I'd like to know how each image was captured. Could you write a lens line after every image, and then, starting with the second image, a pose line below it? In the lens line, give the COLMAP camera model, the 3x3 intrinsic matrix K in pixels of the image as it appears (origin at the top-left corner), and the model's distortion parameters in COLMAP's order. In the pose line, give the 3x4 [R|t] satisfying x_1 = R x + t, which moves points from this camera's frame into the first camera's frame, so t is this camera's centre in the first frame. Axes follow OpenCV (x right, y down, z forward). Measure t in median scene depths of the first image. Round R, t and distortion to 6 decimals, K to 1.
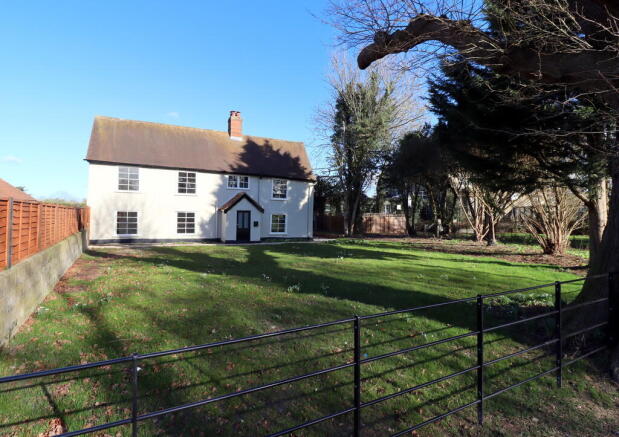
lens RADIAL K [[312.7, 0, 310.5], [0, 312.7, 217.9], [0, 0, 1]] dist [-0.001094, -0.000294]
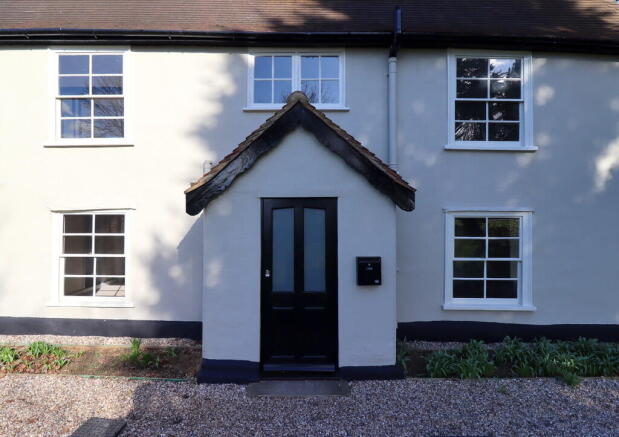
lens RADIAL K [[312.7, 0, 311.1], [0, 312.7, 220.4], [0, 0, 1]] dist [-0.001094, -0.000294]
pose [[0.881933, -0.010560, -0.471257, -0.121027], [0.008323, 0.999942, -0.006831, -0.009036], [0.471302, 0.002102, 0.881969, 0.841793]]
